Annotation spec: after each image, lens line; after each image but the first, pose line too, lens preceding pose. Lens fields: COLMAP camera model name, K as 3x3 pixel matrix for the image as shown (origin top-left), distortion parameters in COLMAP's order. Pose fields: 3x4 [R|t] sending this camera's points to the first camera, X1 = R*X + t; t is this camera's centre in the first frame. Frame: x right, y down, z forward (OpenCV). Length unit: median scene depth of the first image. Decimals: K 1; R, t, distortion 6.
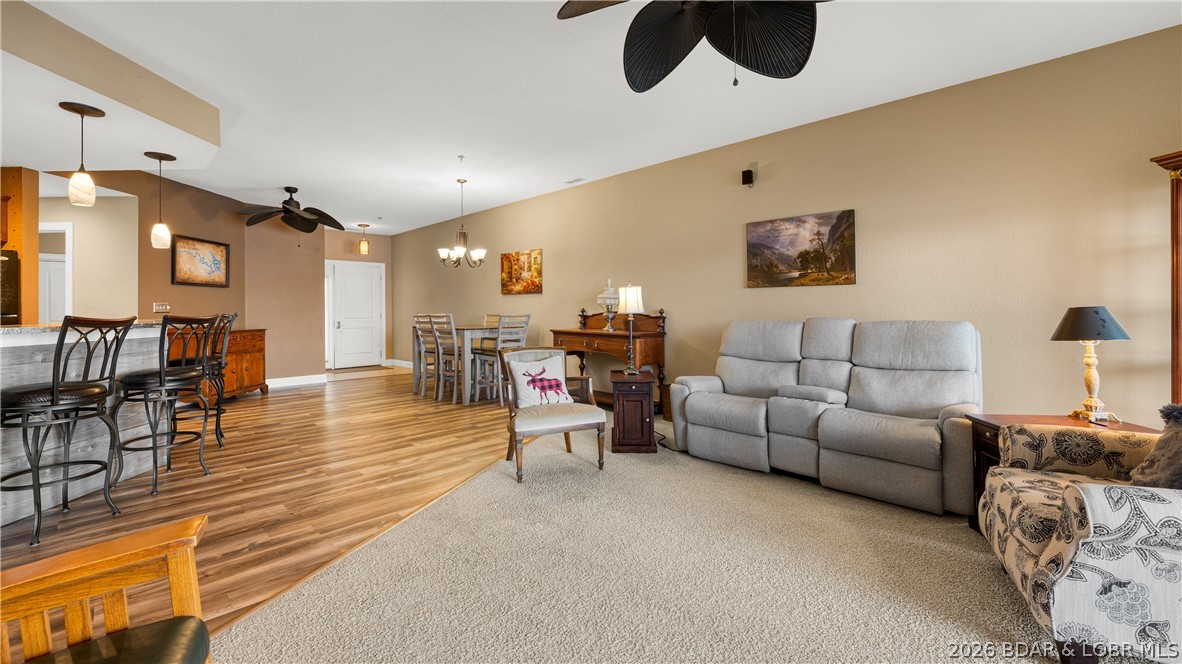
lens RADIAL K [[472.1, 0, 569.8], [0, 472.1, 307.1], [0, 0, 1]] dist [-0.015249, -0.000128]
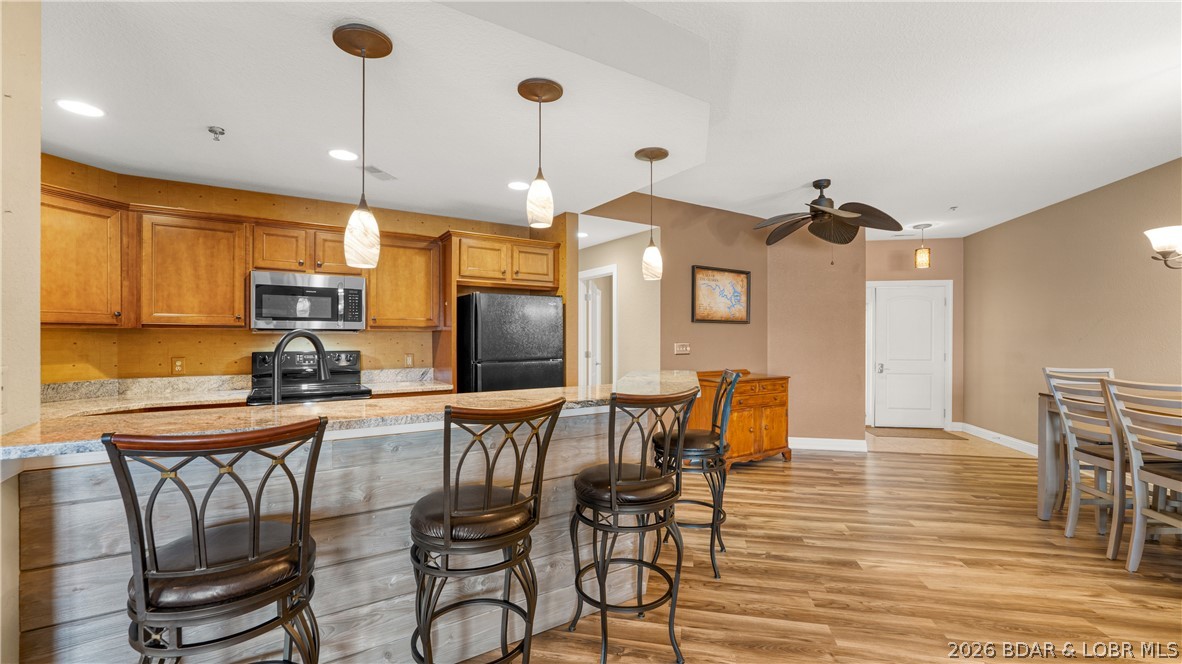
lens RADIAL K [[491.5, 0, 603.2], [0, 491.5, 342.3], [0, 0, 1]] dist [-0.002539, -0.000188]
pose [[0.580139, 0.015124, -0.814377, -0.176064], [-0.000007, 0.999828, 0.018563, -0.026148], [0.814518, -0.010763, 0.580039, 0.295830]]
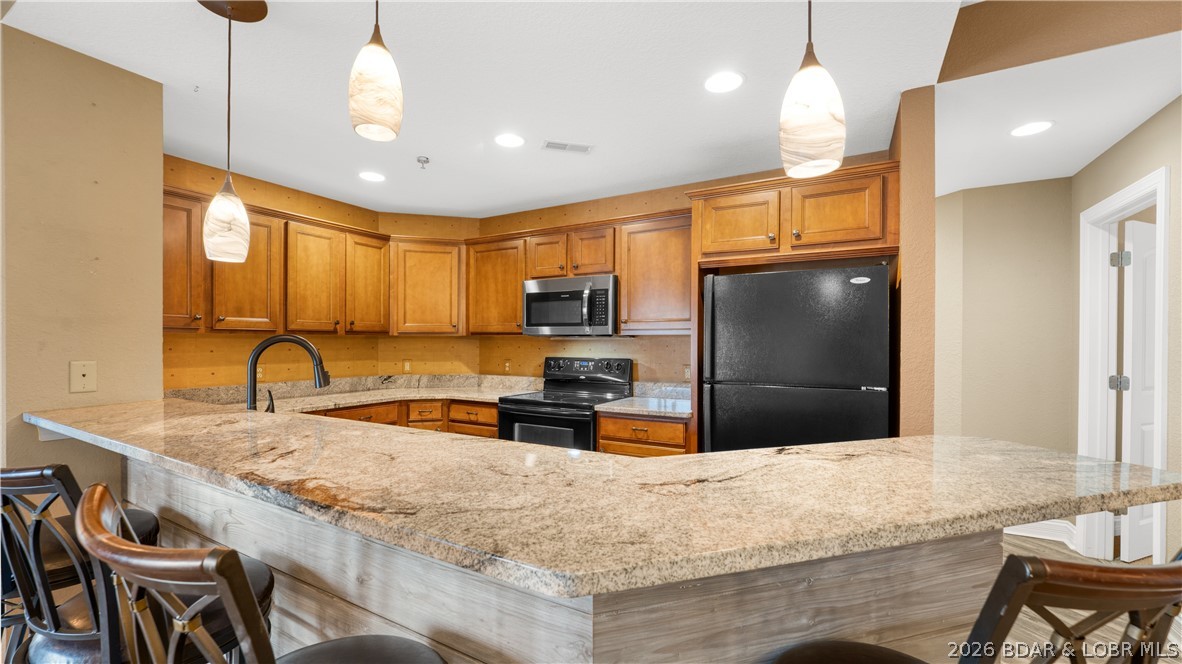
lens RADIAL K [[474.8, 0, 583.7], [0, 474.8, 334.8], [0, 0, 1]] dist [-0.000099, 0.000067]
pose [[-0.468958, -0.005077, -0.883206, -0.391873], [0.005492, 0.999947, -0.008664, -0.026373], [0.883204, -0.008913, -0.468905, 0.634908]]
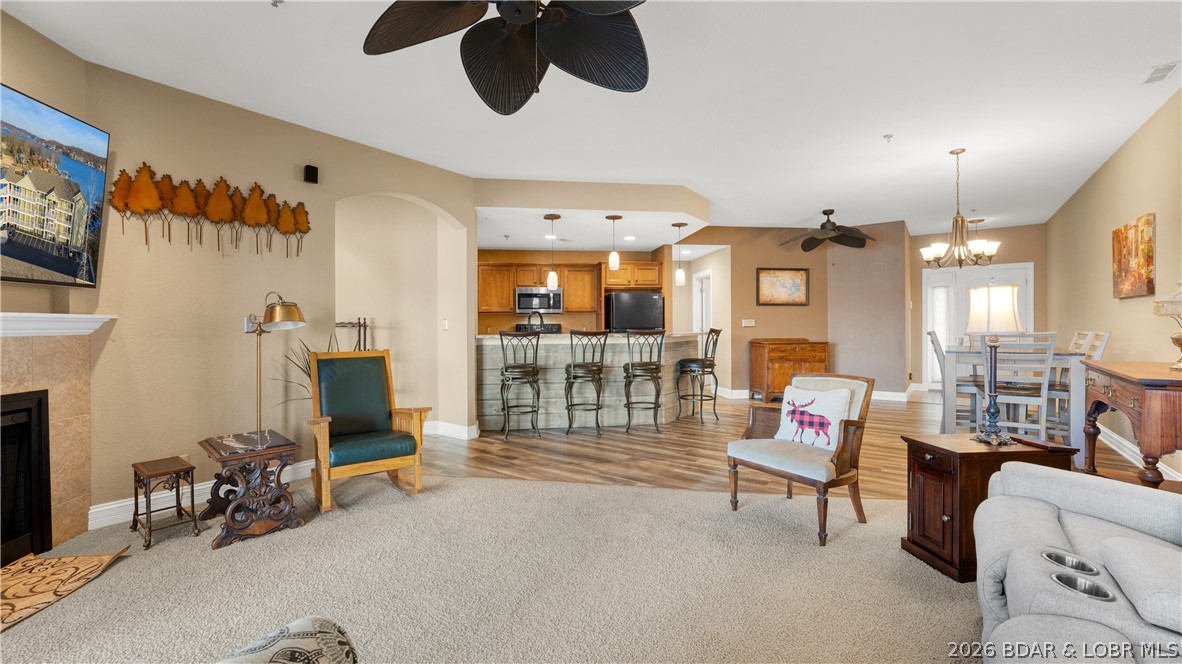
lens RADIAL K [[474.8, 0, 583.7], [0, 474.8, 334.8], [0, 0, 1]] dist [-0.000099, 0.000067]
pose [[0.166358, 0.022012, -0.985820, 0.371317], [0.009959, 0.999662, 0.024002, -0.003190], [0.986015, -0.013811, 0.166083, 0.261496]]
